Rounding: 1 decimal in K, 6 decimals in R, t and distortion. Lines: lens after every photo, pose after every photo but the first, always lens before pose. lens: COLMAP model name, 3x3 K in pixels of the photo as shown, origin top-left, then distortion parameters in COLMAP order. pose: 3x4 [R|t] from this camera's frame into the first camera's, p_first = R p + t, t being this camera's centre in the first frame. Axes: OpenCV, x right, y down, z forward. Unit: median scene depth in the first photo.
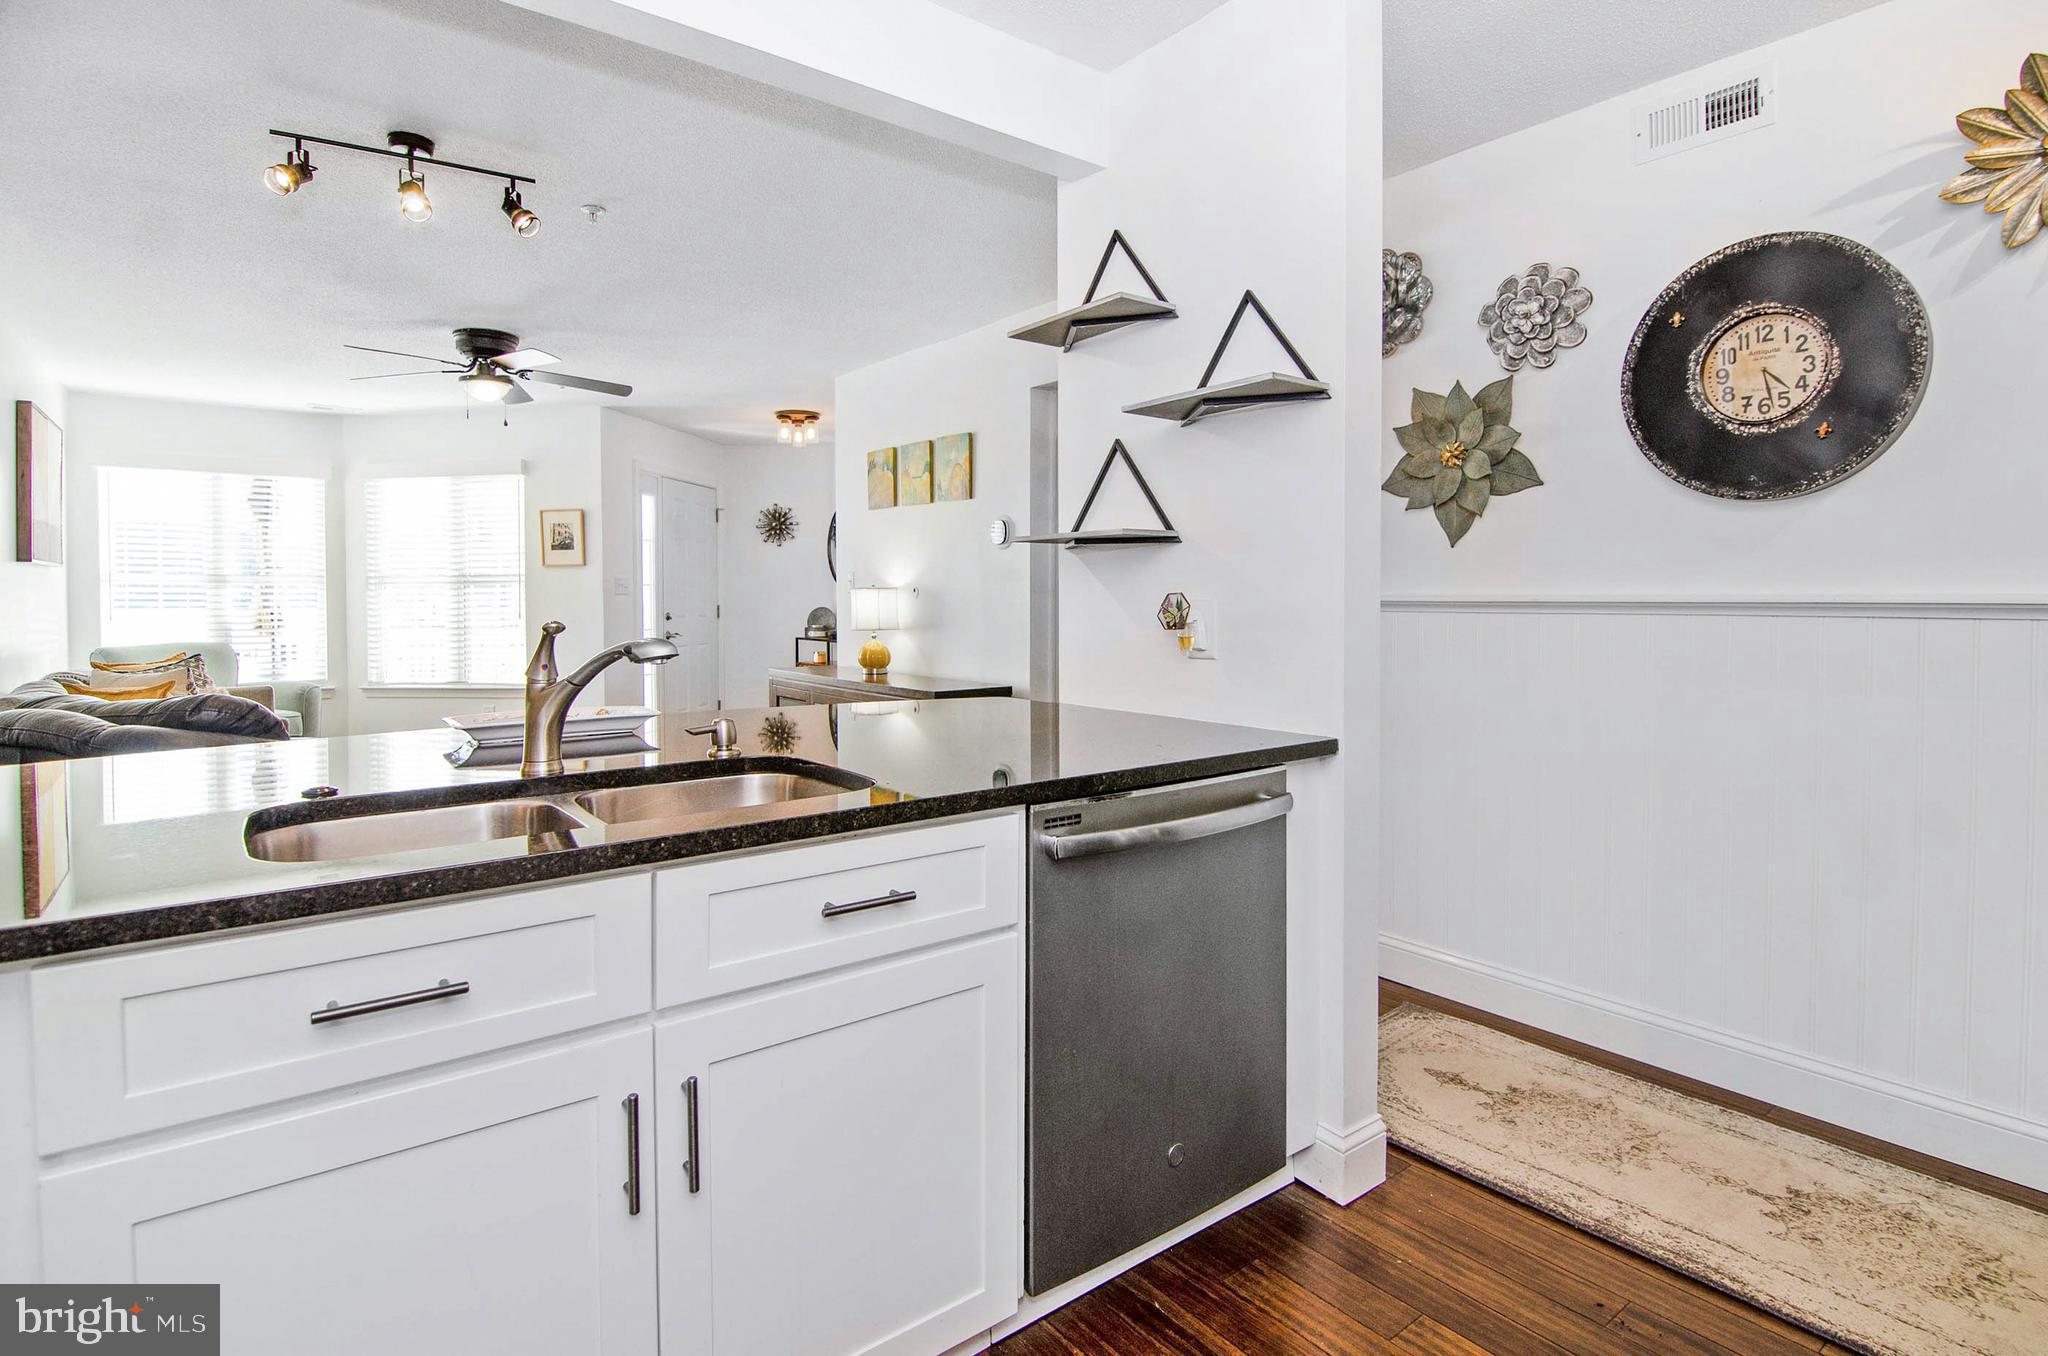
lens RADIAL K [[1021.7, 0, 1023.7], [0, 1021.7, 622.3], [0, 0, 1]] dist [0.001619, 0.000226]
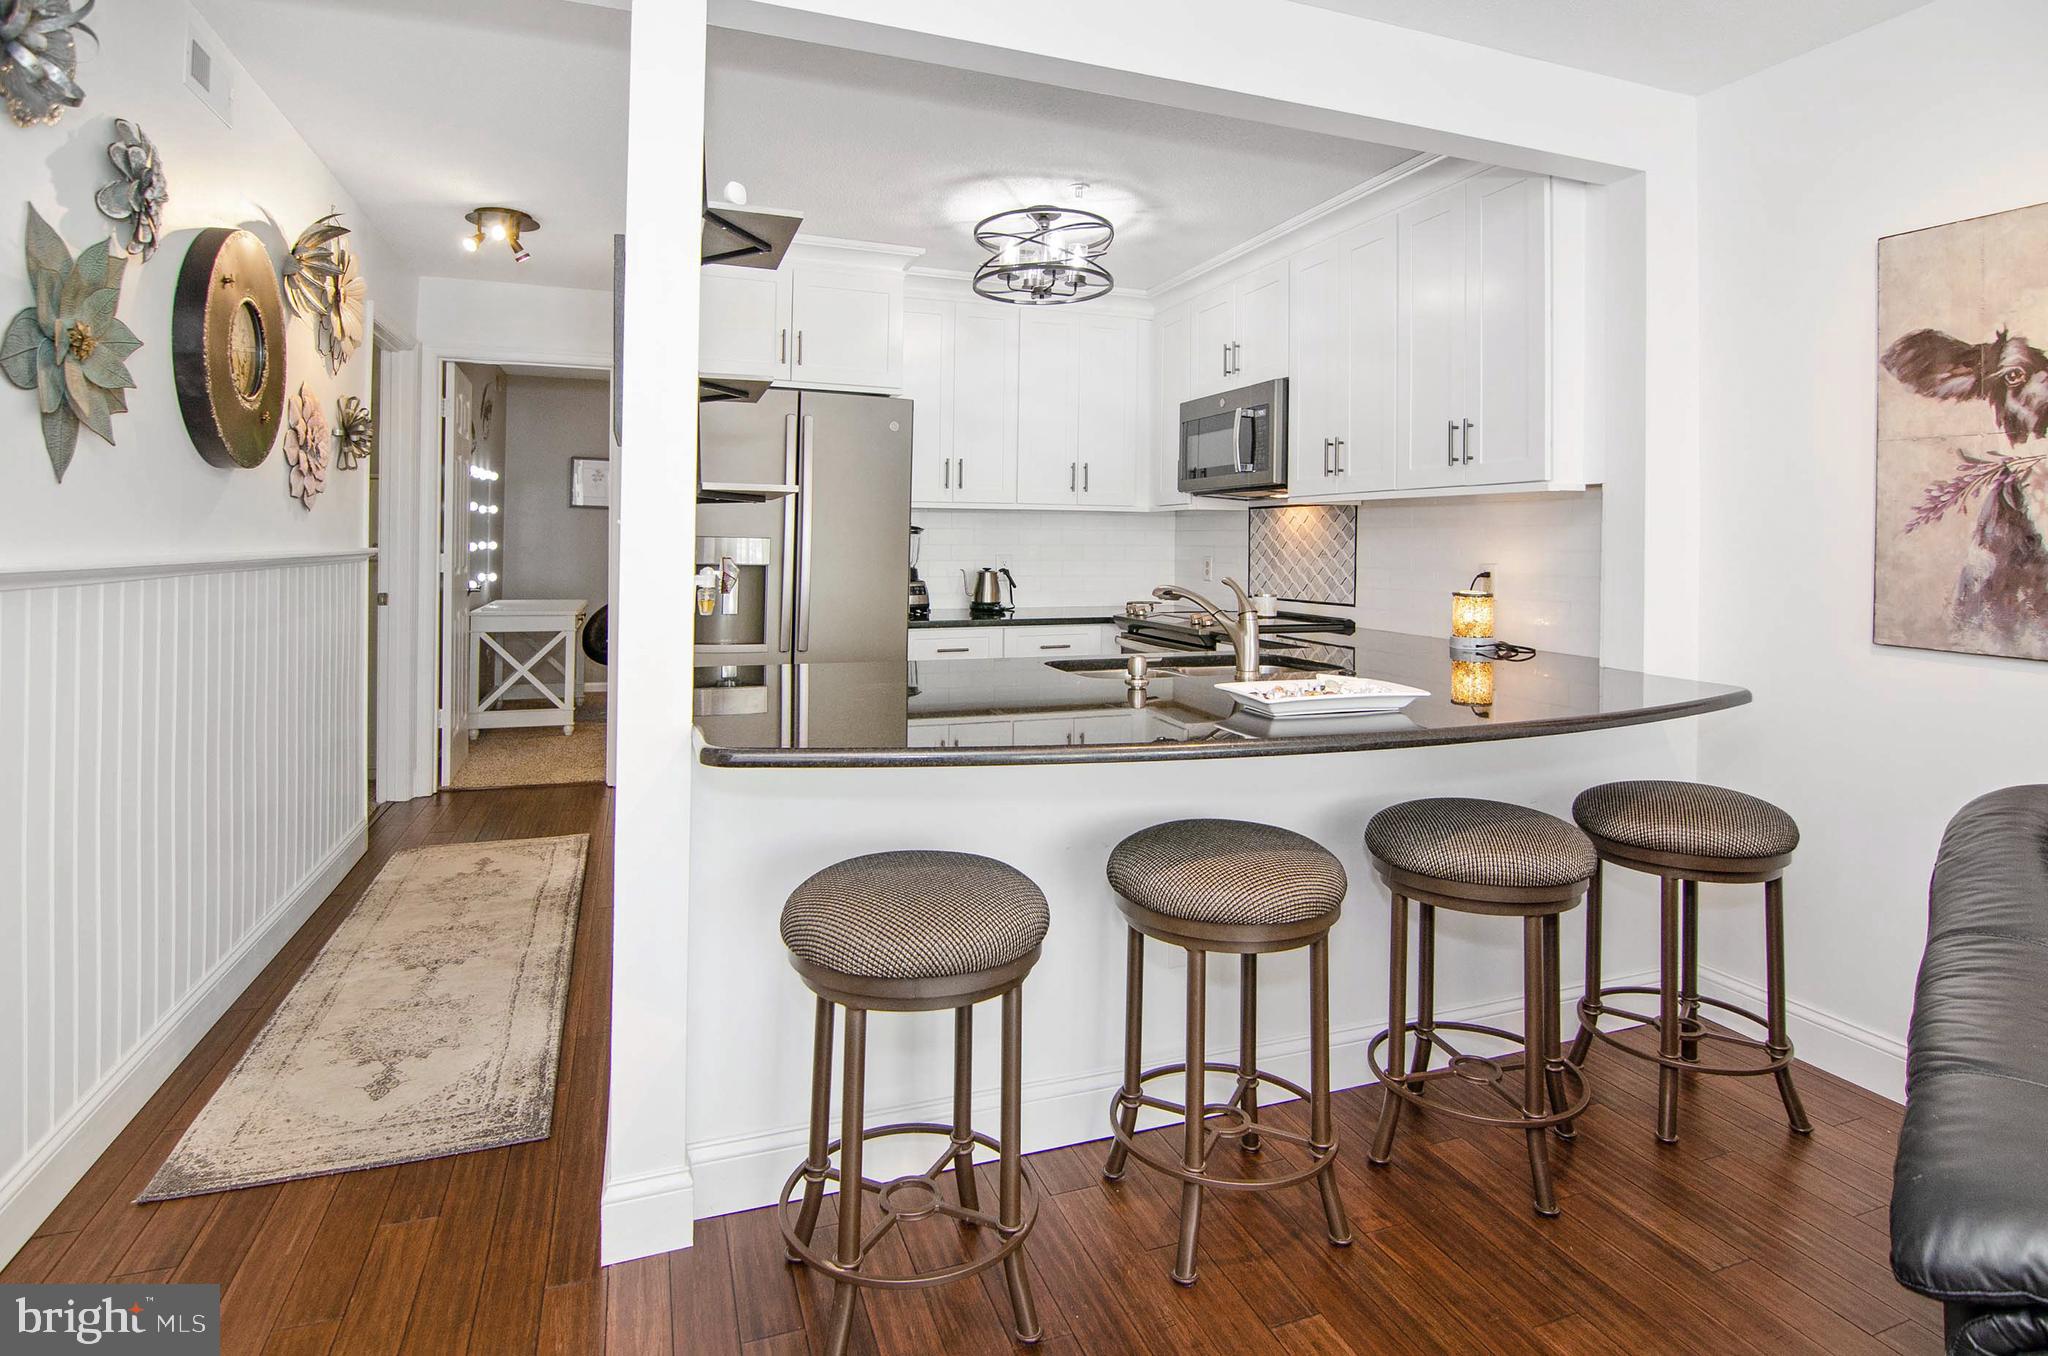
lens RADIAL K [[1054.4, 0, 1021.1], [0, 1054.4, 529.5], [0, 0, 1]] dist [-0.005688, -0.011089]
pose [[-0.952779, -0.003364, 0.303647, -0.150384], [0.000825, 0.999906, 0.013668, -0.023213], [-0.303664, 0.013273, -0.952687, 0.629717]]
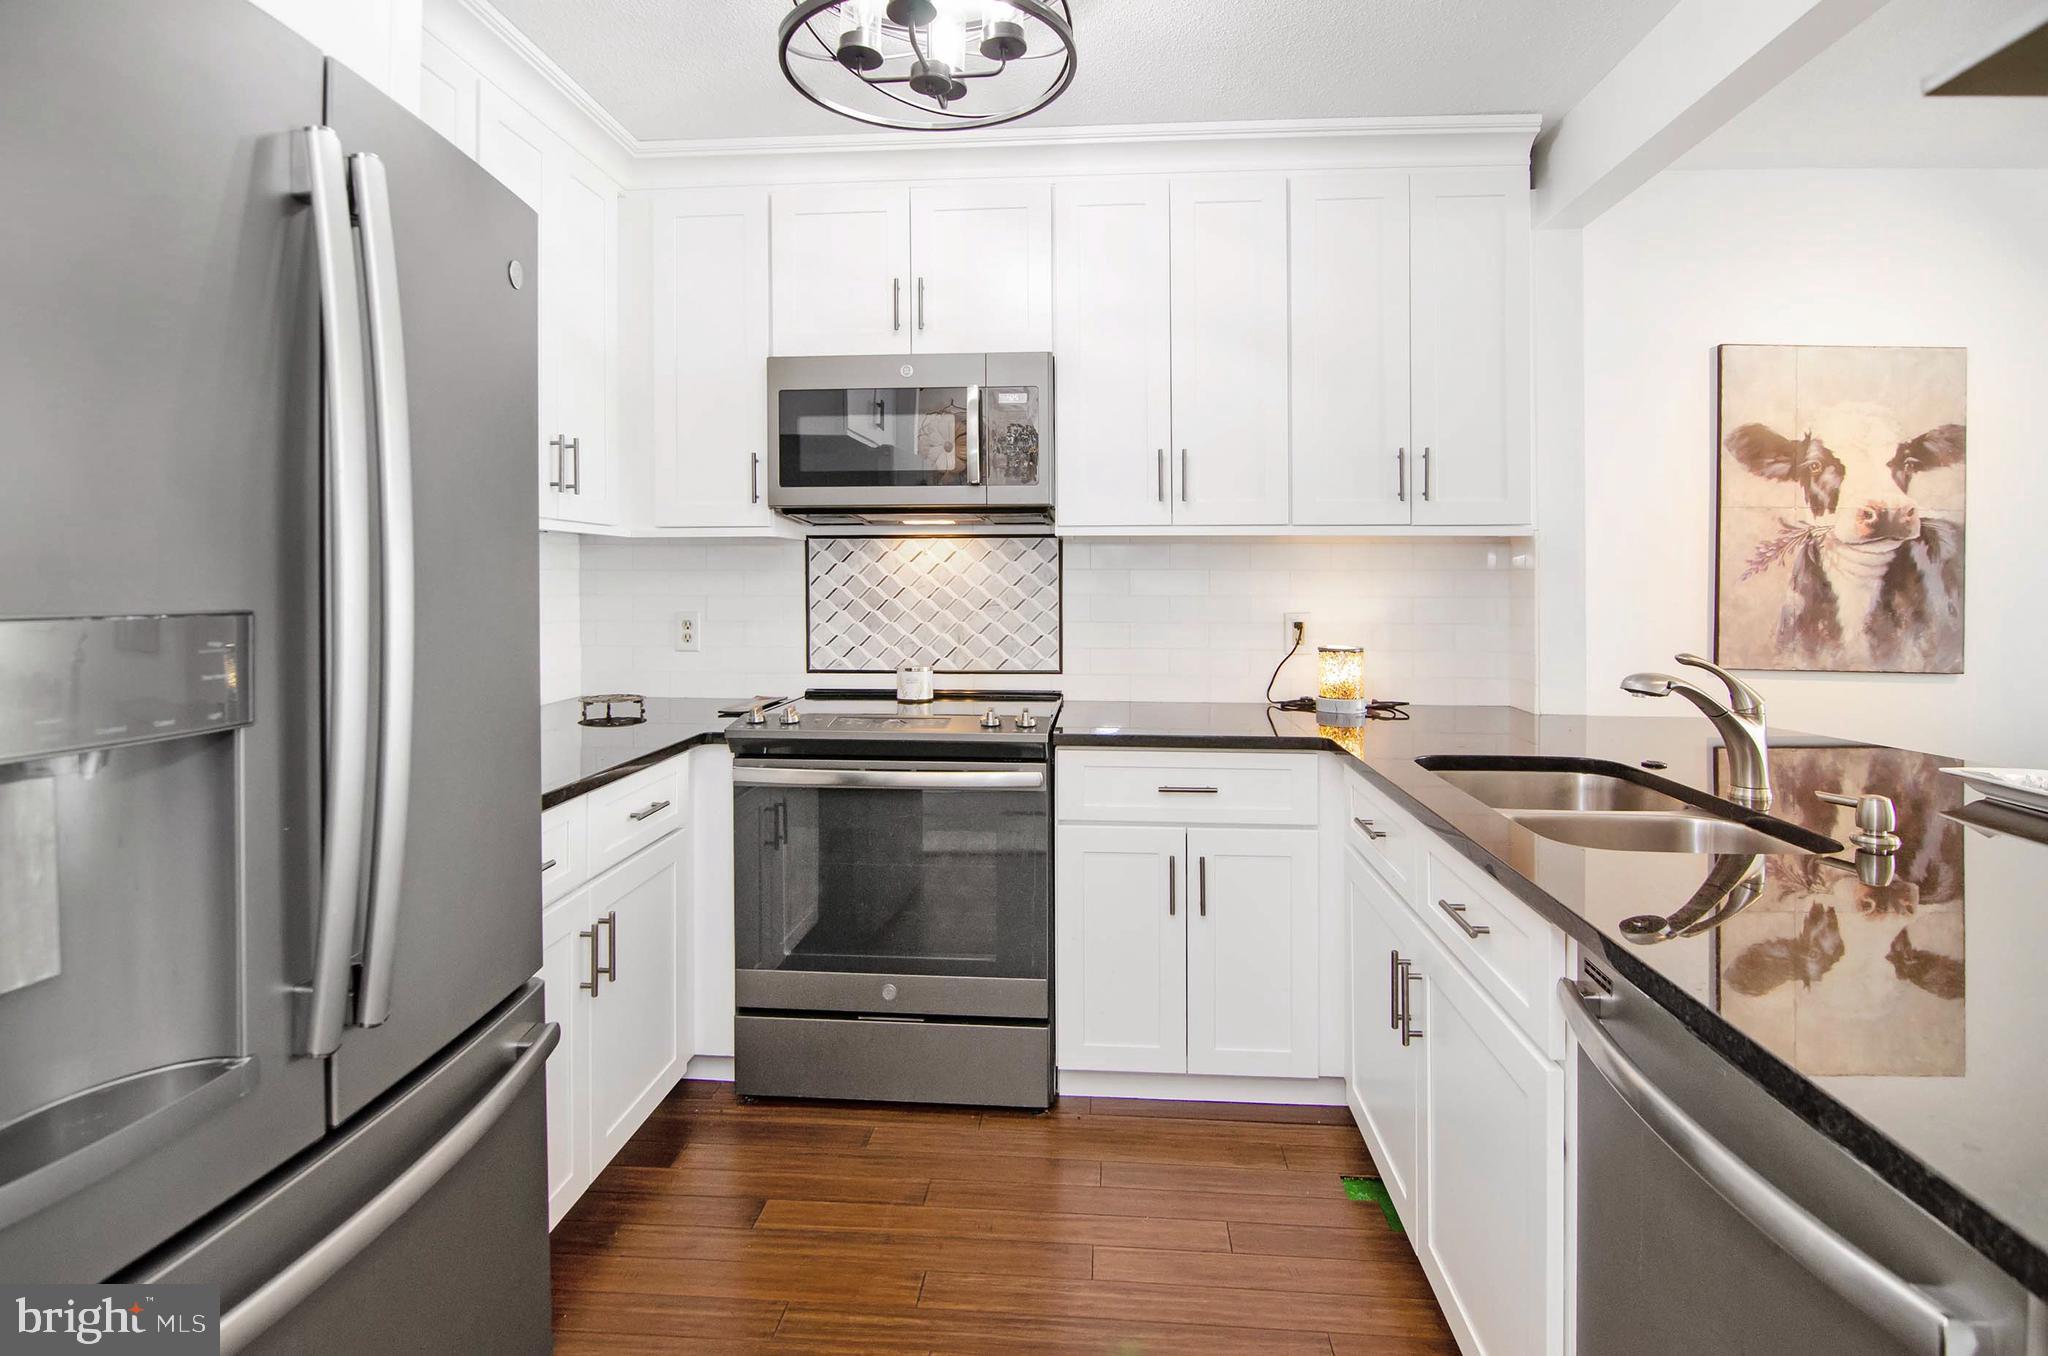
lens RADIAL K [[1037.8, 0, 1028.3], [0, 1037.8, 569.0], [0, 0, 1]] dist [0.001006, -0.016610]
pose [[-0.663994, -0.005511, -0.747718, 0.198369], [-0.020801, 0.999722, 0.011104, -0.020514], [0.747449, 0.022926, -0.663924, 0.280554]]
